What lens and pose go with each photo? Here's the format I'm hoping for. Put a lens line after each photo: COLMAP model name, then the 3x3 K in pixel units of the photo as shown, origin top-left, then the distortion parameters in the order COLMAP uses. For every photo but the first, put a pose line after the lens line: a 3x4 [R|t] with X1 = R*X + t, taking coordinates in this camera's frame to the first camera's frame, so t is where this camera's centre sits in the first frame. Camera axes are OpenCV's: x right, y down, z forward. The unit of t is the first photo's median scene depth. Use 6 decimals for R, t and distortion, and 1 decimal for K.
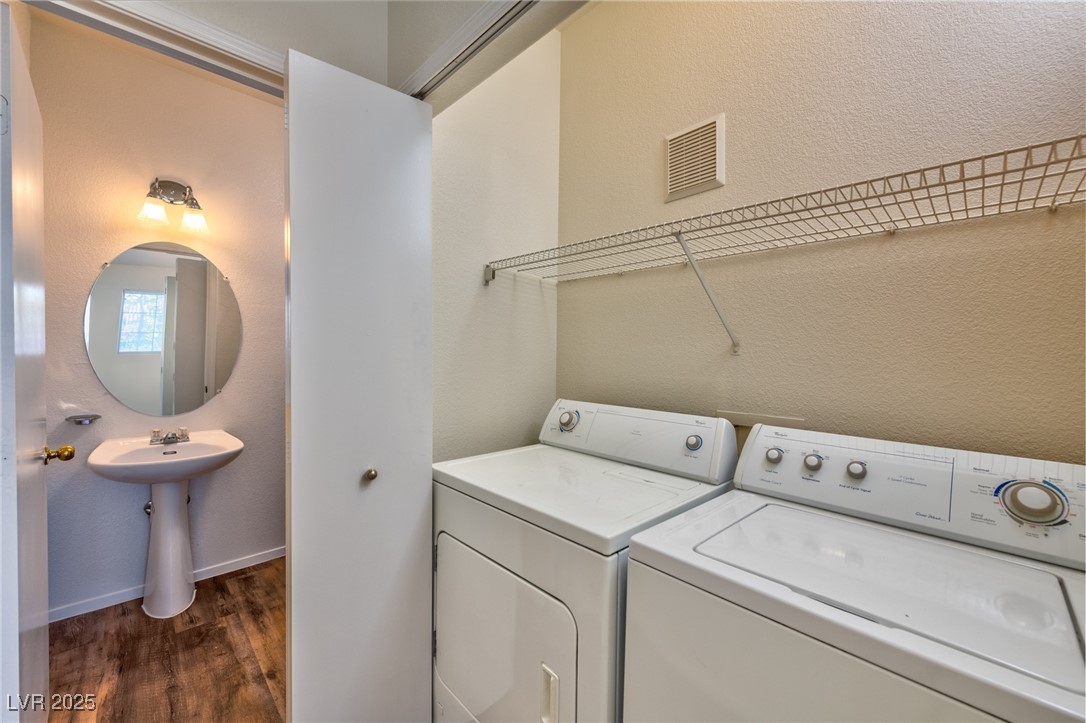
lens RADIAL K [[429.7, 0, 543.3], [0, 429.7, 357.5], [0, 0, 1]] dist [0.008228, -0.000555]
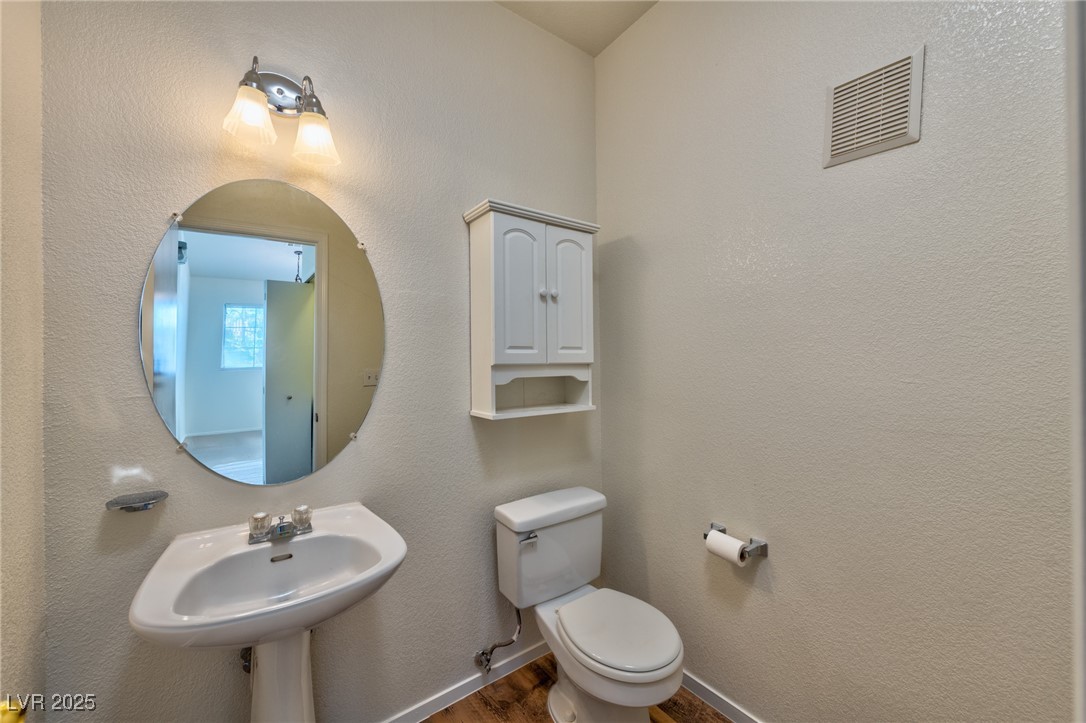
lens RADIAL K [[429.7, 0, 544.9], [0, 429.7, 362.5], [0, 0, 1]] dist [0.008228, -0.000555]
pose [[0.989916, -0.019209, -0.140350, -0.428901], [0.017806, 0.999778, -0.011245, -0.012158], [0.140535, 0.008633, 0.990038, 0.477488]]
